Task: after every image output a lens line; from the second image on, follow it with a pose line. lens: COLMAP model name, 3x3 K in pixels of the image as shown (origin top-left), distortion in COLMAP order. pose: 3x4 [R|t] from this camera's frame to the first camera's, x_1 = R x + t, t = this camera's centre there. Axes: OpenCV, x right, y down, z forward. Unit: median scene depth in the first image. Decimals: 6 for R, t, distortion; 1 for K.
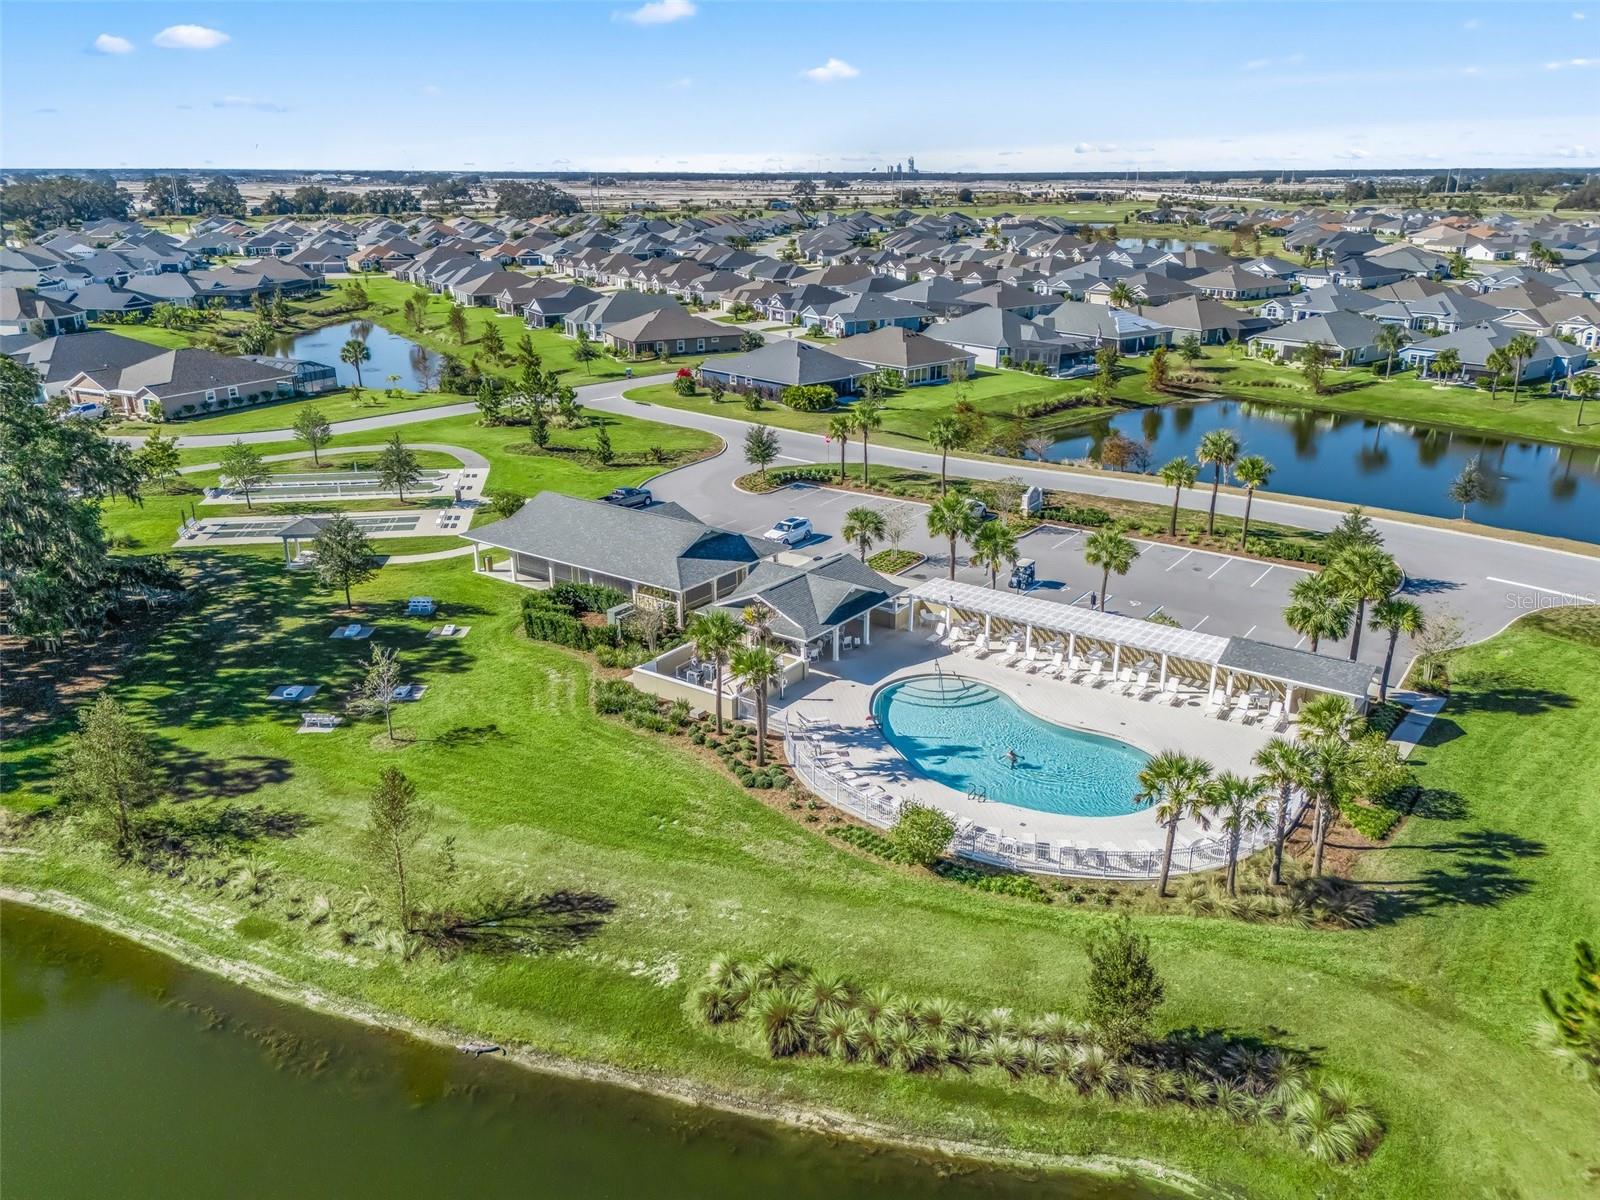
lens RADIAL K [[1182.8, 0, 812.2], [0, 1182.8, 592.7], [0, 0, 1]] dist [0.082645, -0.089886]
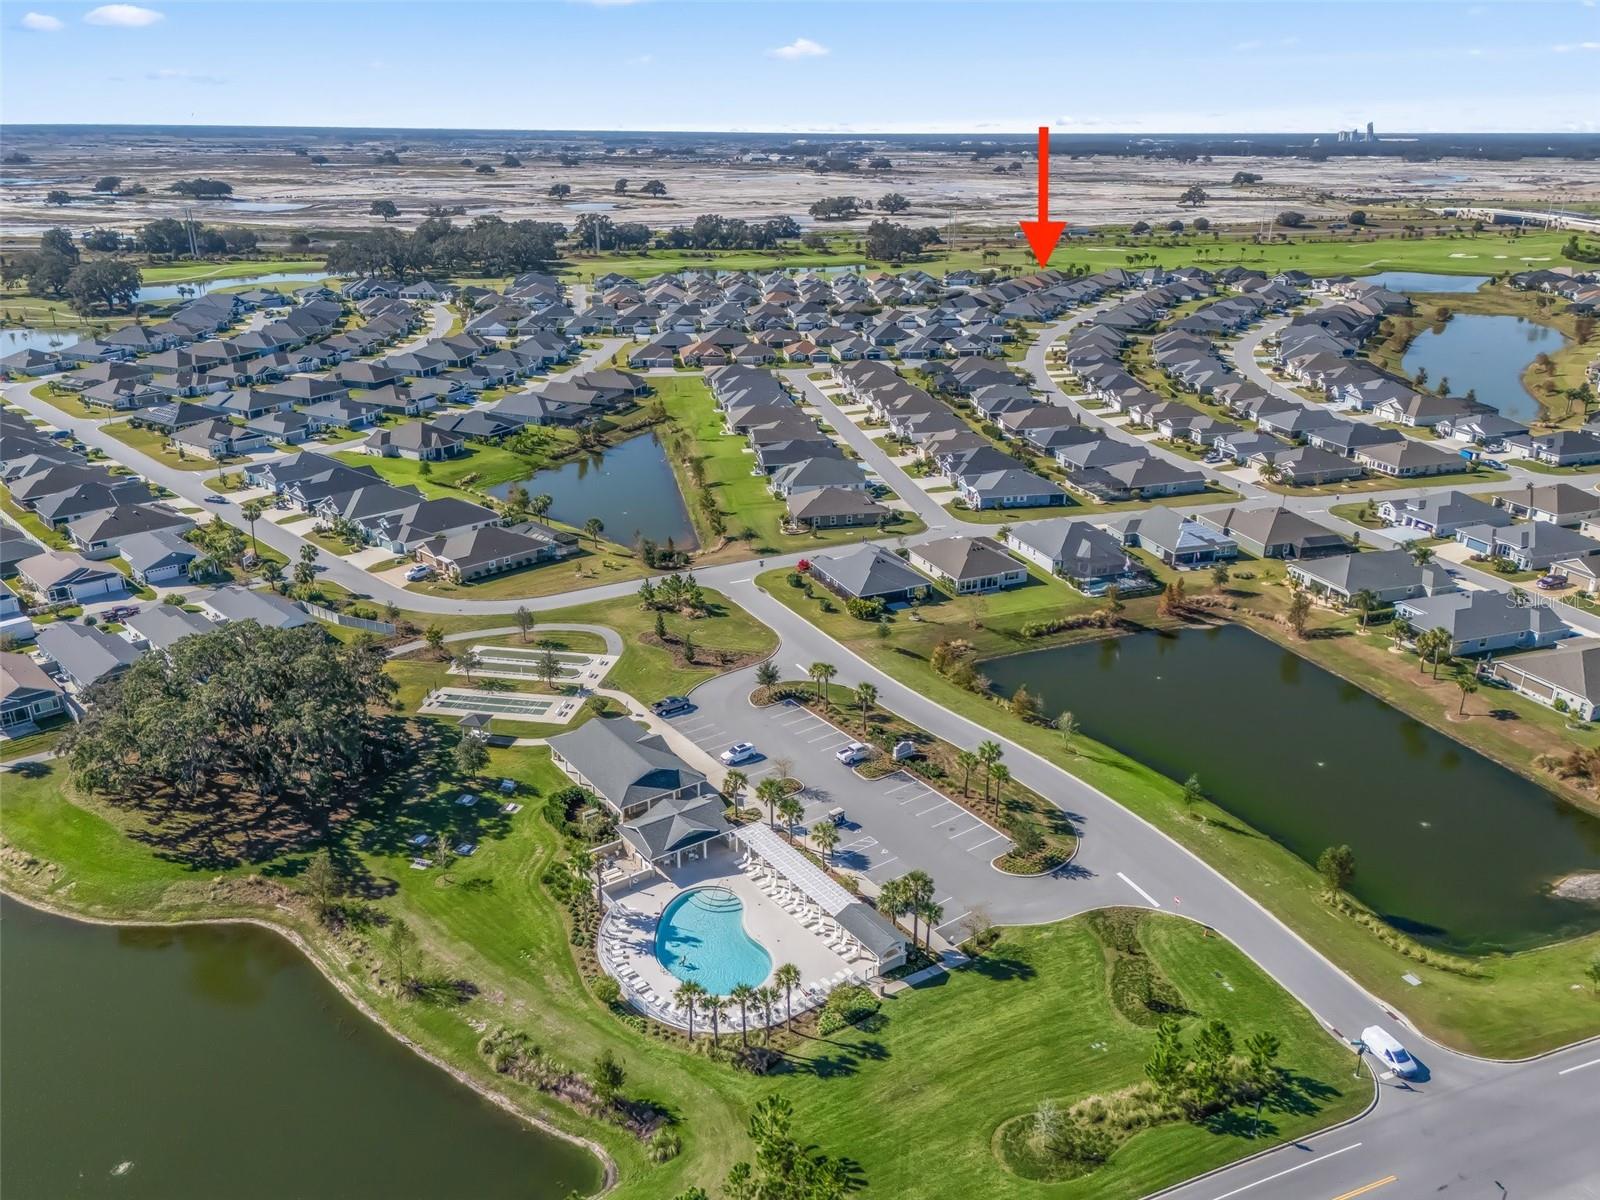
lens RADIAL K [[1182.8, 0, 812.2], [0, 1182.8, 592.7], [0, 0, 1]] dist [0.082645, -0.089886]
pose [[0.948197, 0.119107, -0.294510, 0.692369], [-0.114011, 0.992881, 0.034479, -0.442761], [0.296520, 0.000885, 0.955026, -0.696530]]
